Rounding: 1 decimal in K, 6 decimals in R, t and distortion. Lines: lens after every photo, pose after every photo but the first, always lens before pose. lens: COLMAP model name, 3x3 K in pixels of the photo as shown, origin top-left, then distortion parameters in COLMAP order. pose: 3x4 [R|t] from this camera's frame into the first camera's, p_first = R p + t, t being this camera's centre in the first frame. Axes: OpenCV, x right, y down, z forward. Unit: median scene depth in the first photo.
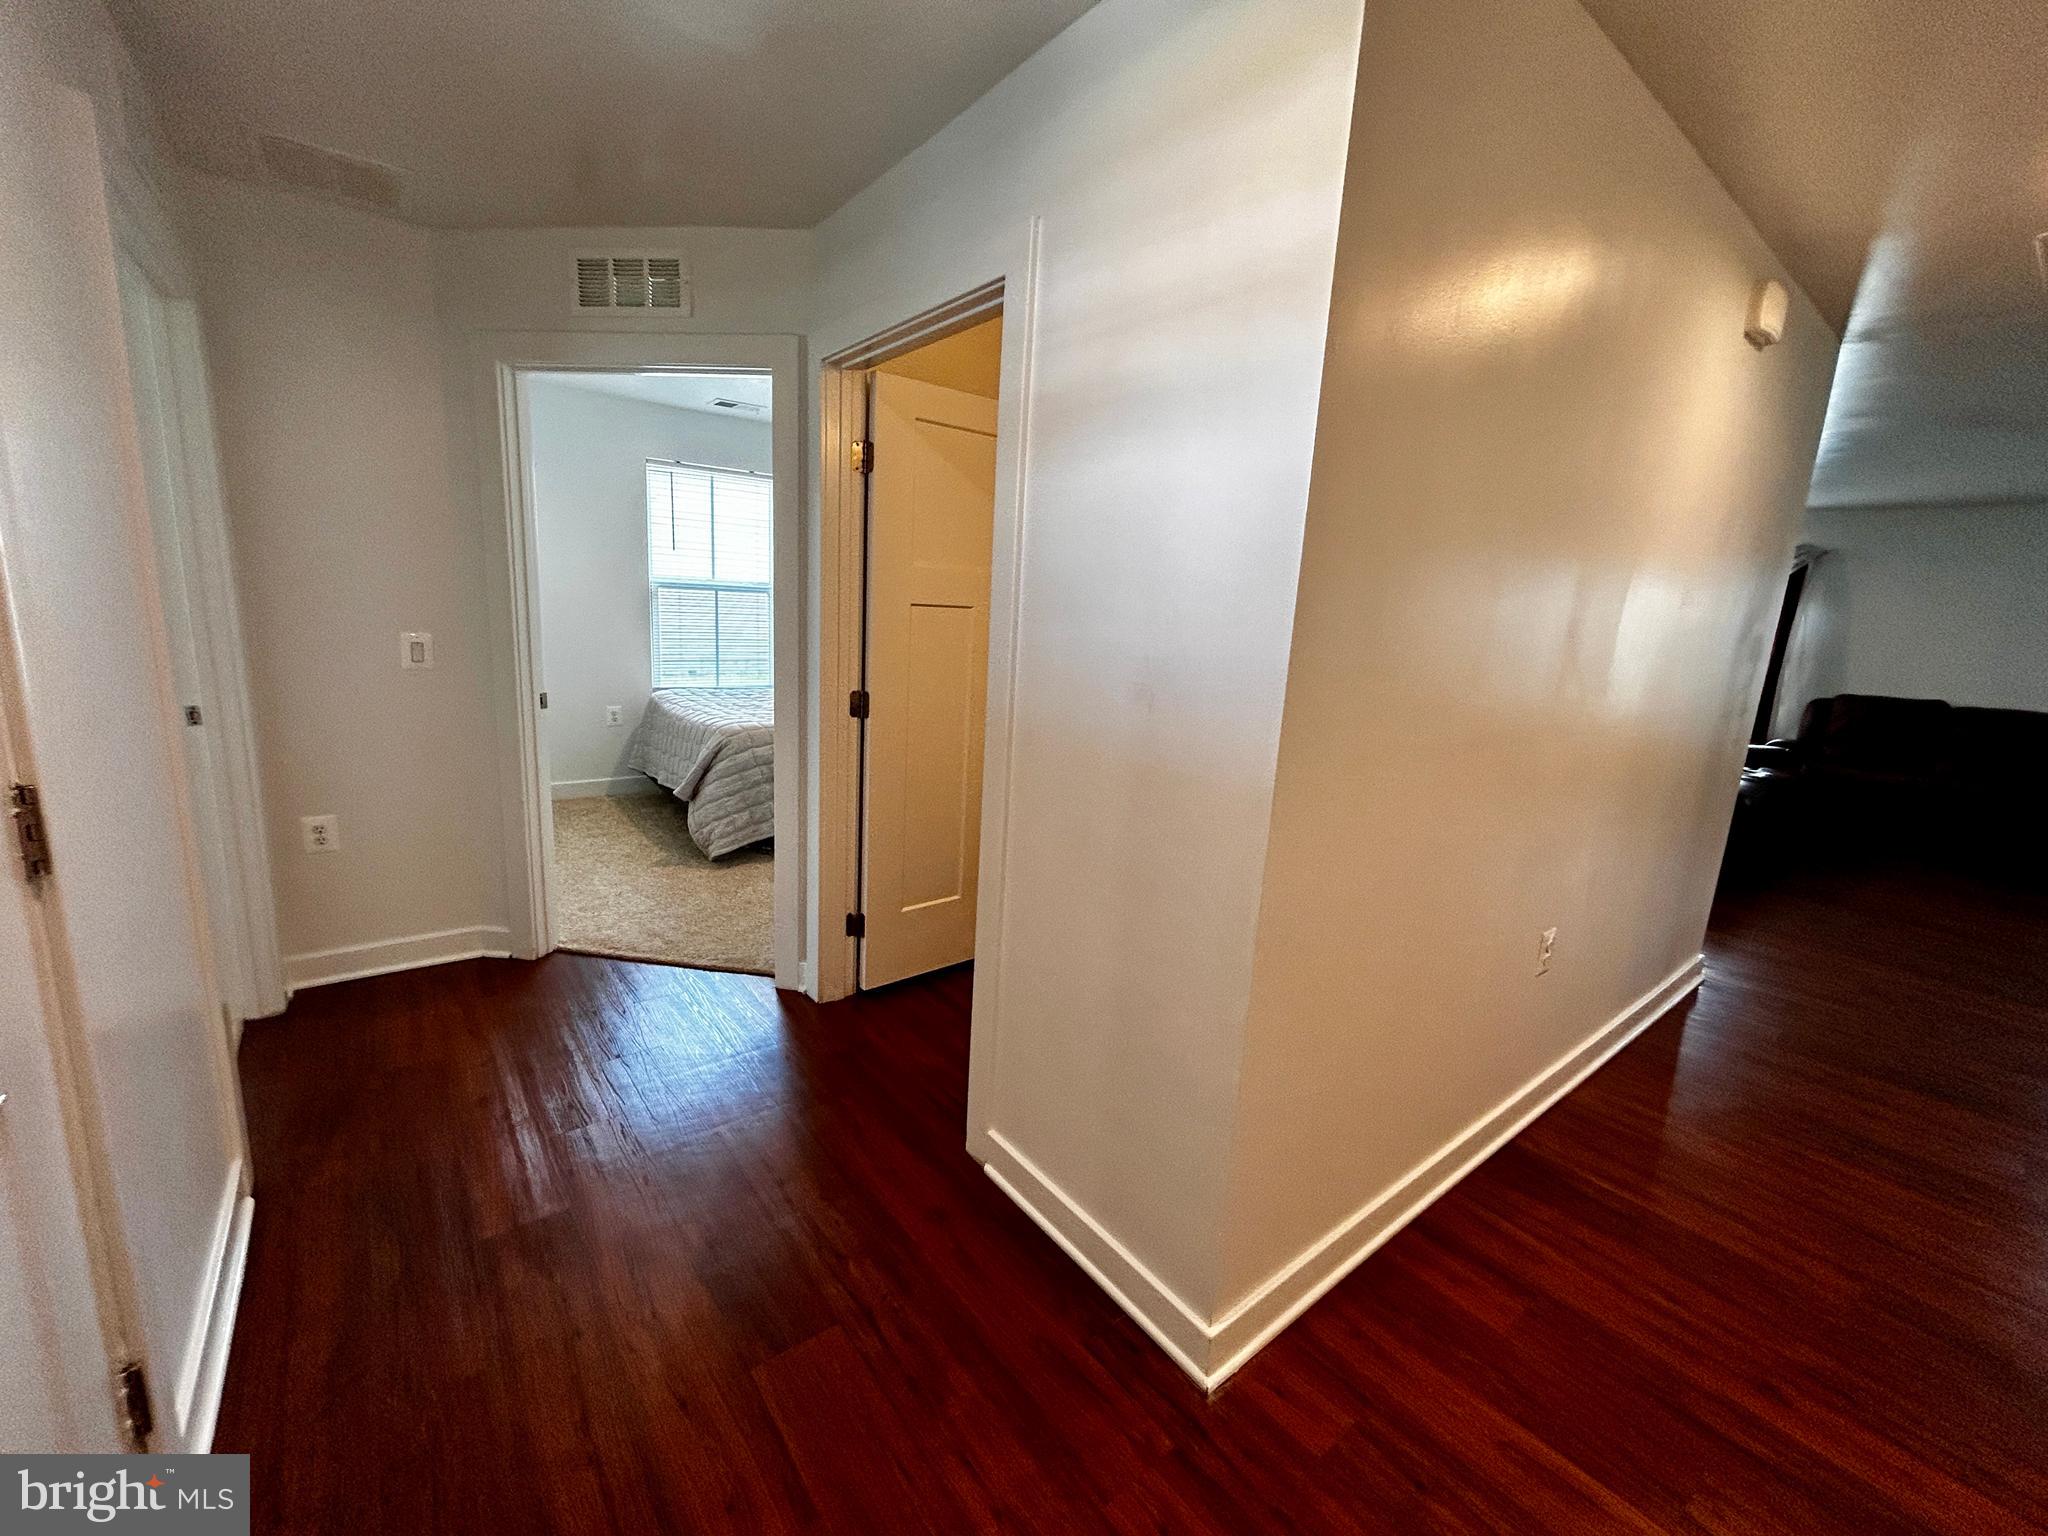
lens RADIAL K [[822.9, 0, 1019.3], [0, 822.9, 765.3], [0, 0, 1]] dist [0.001140, -0.000315]
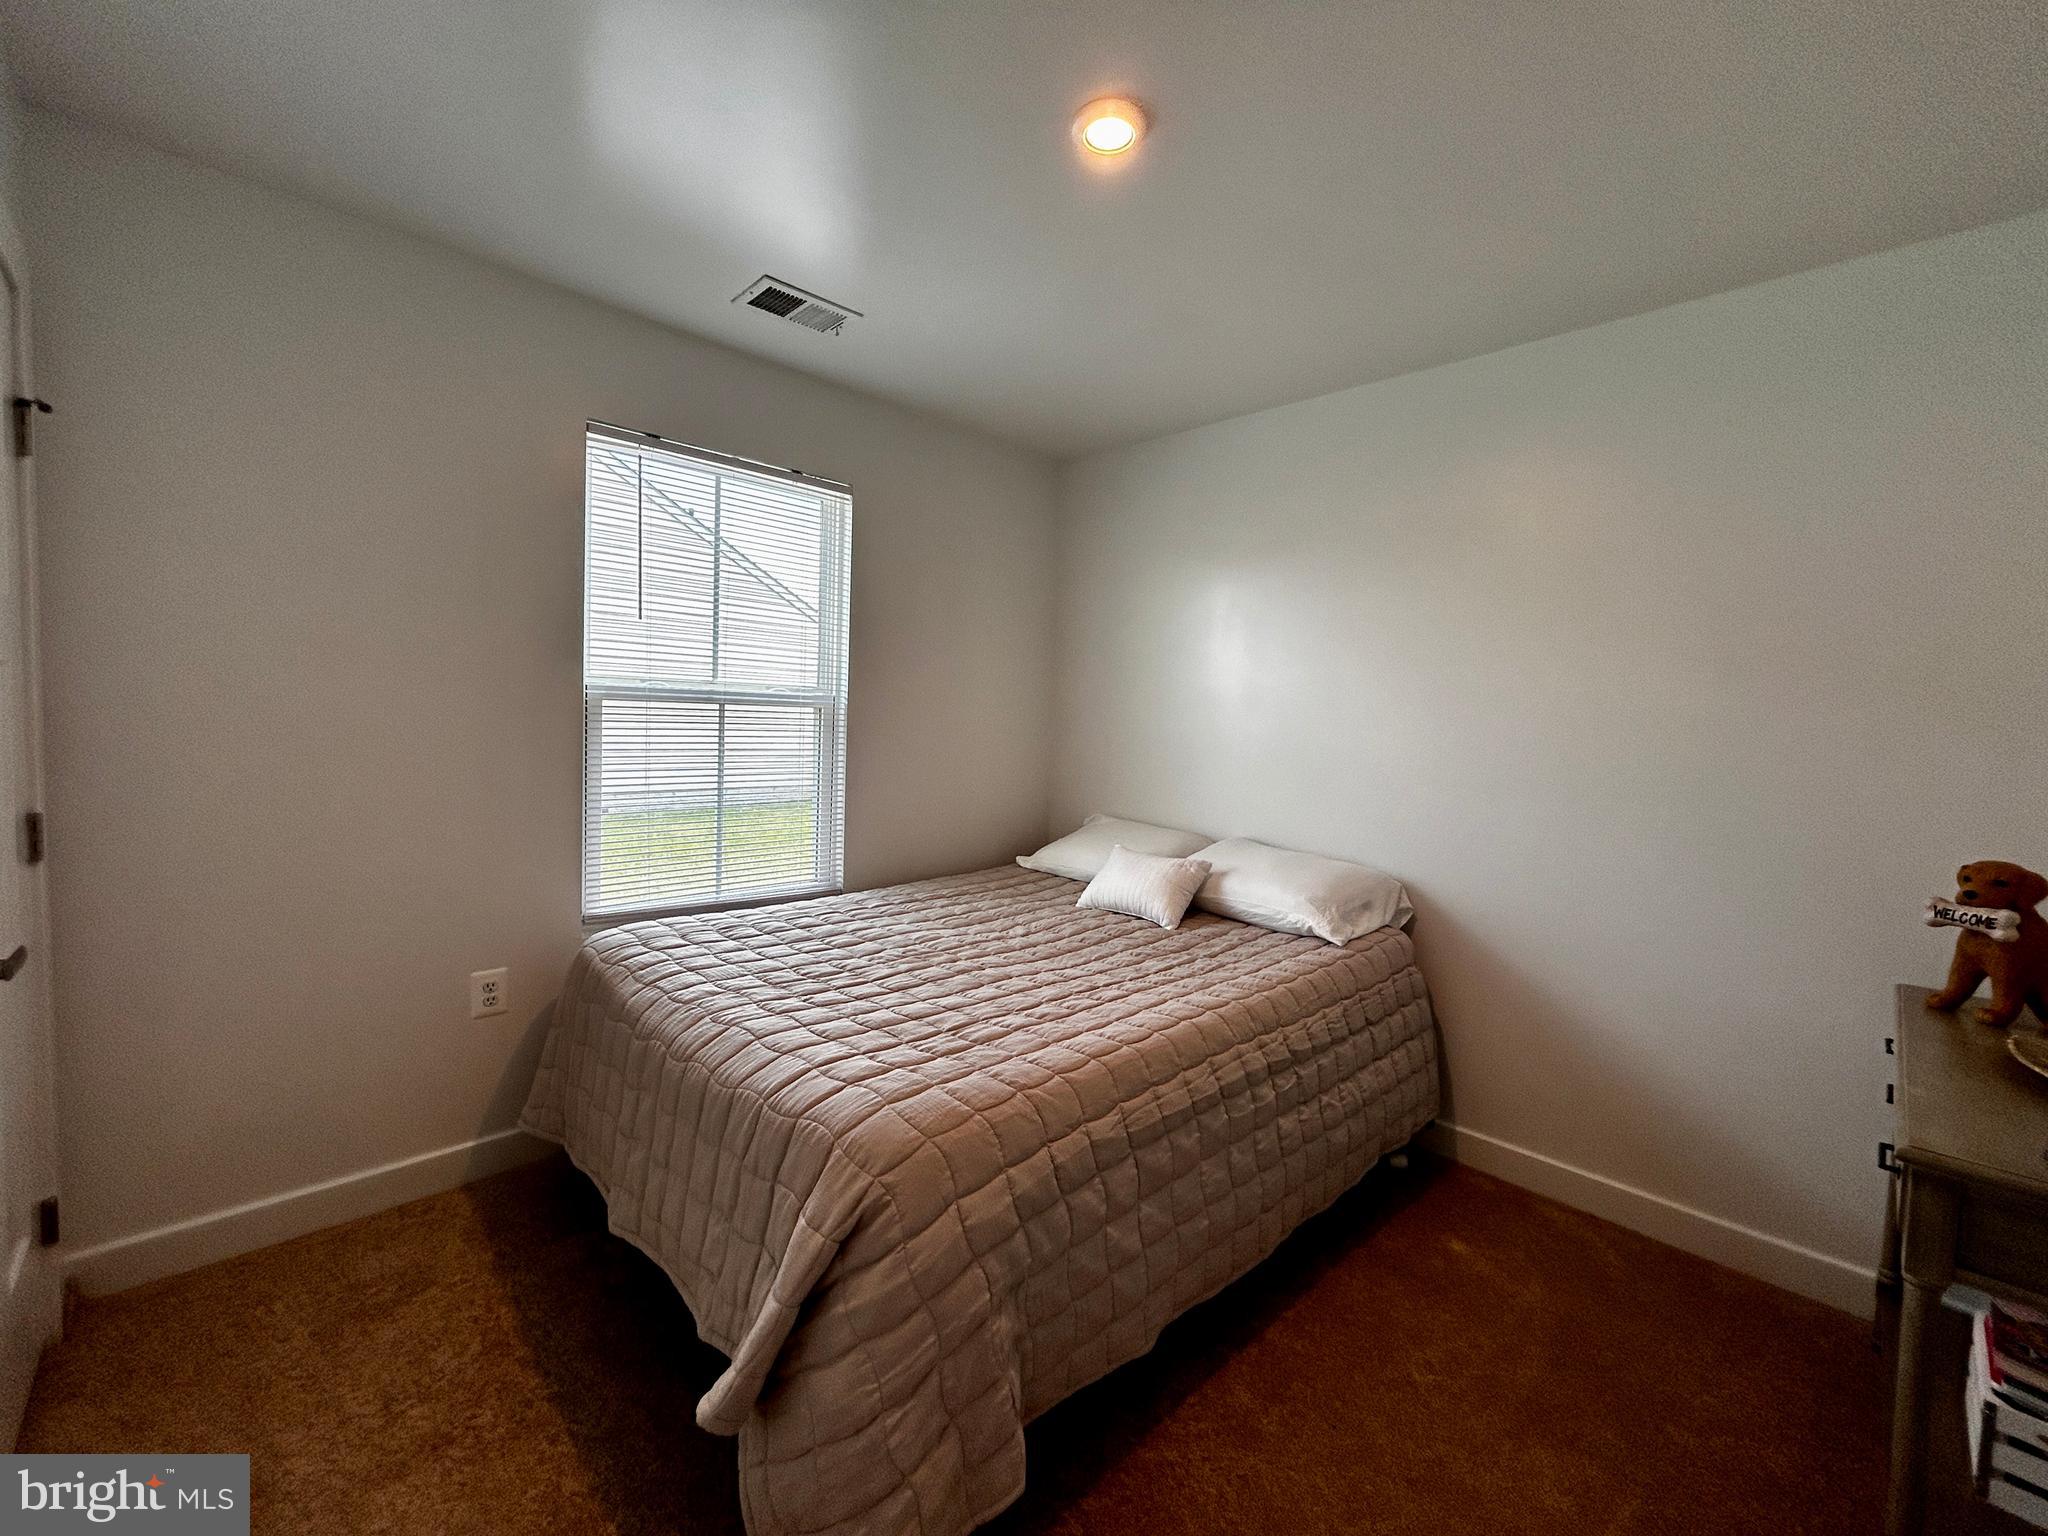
lens RADIAL K [[822.9, 0, 1019.3], [0, 822.9, 765.3], [0, 0, 1]] dist [0.001140, -0.000315]
pose [[0.993639, -0.028481, 0.108955, -0.264081], [0.042405, 0.990906, -0.127700, -0.112985], [-0.104327, 0.131508, 0.985810, 0.538449]]
